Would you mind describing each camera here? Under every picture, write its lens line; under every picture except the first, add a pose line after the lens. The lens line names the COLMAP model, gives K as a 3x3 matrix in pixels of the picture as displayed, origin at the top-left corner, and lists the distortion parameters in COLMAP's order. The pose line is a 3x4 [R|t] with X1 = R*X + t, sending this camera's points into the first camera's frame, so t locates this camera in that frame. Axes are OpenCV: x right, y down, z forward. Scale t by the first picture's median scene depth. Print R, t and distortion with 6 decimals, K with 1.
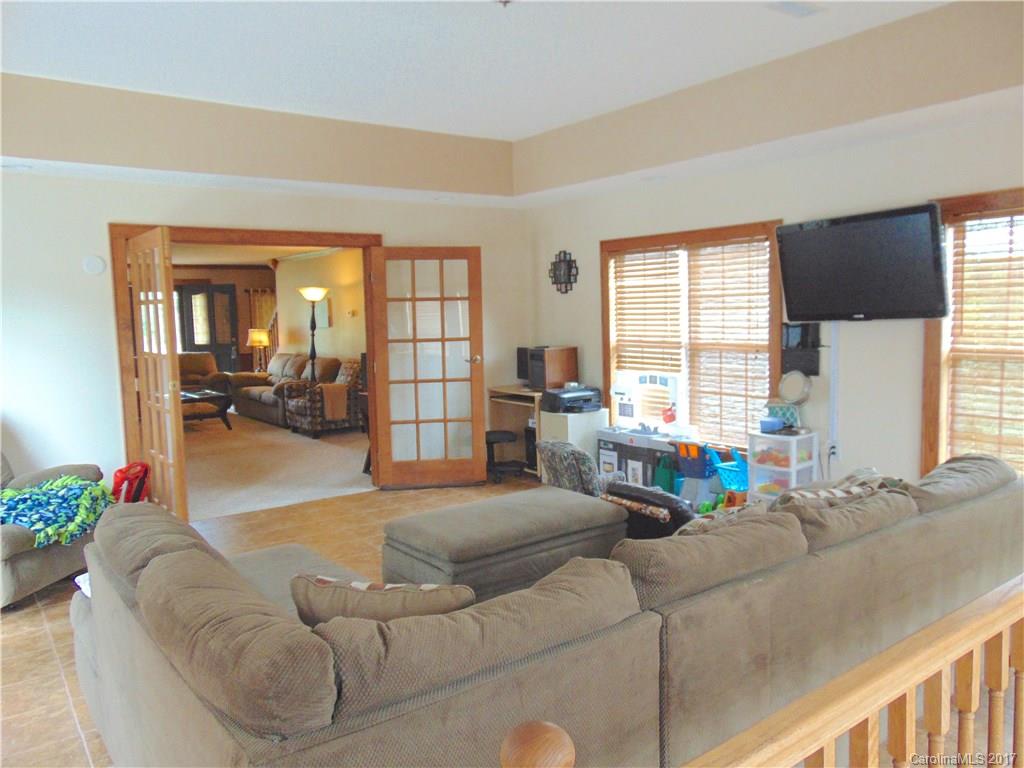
lens RADIAL K [[761.6, 0, 514.6], [0, 761.6, 381.1], [0, 0, 1]] dist [-0.021718, 0.048896]
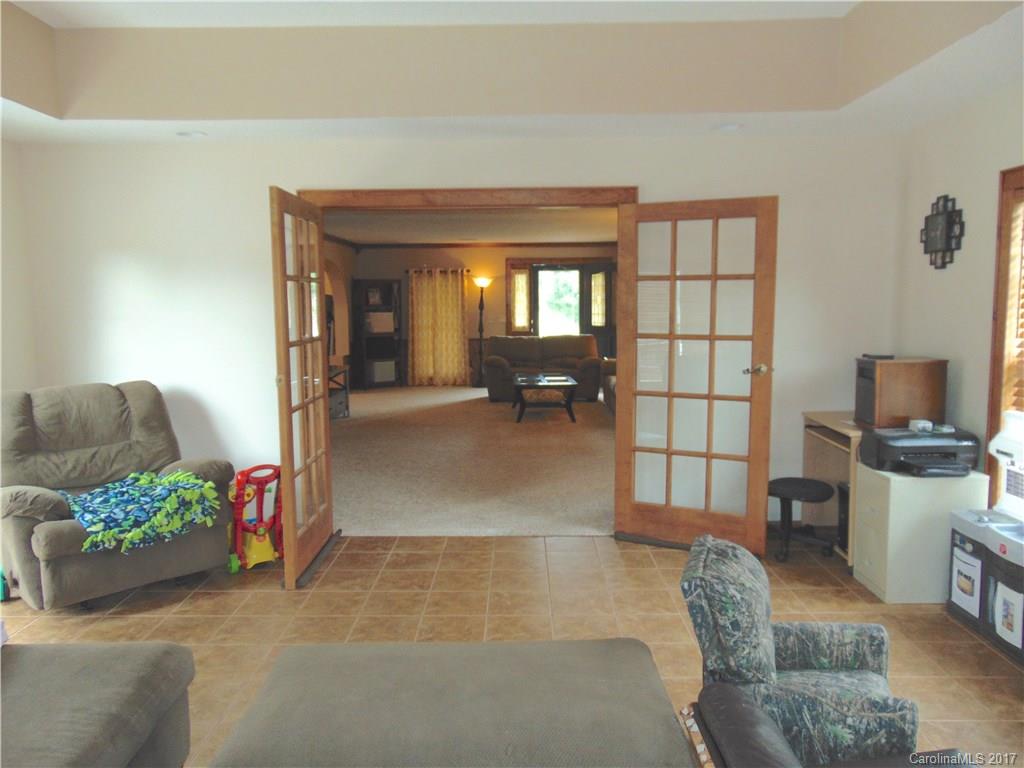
lens RADIAL K [[761.6, 0, 508.7], [0, 761.6, 383.8], [0, 0, 1]] dist [-0.021718, 0.048896]
pose [[0.793736, 0.084772, -0.602326, 0.174085], [-0.068045, 0.996400, 0.050565, -0.035028], [0.604444, 0.000850, 0.796647, 0.347280]]
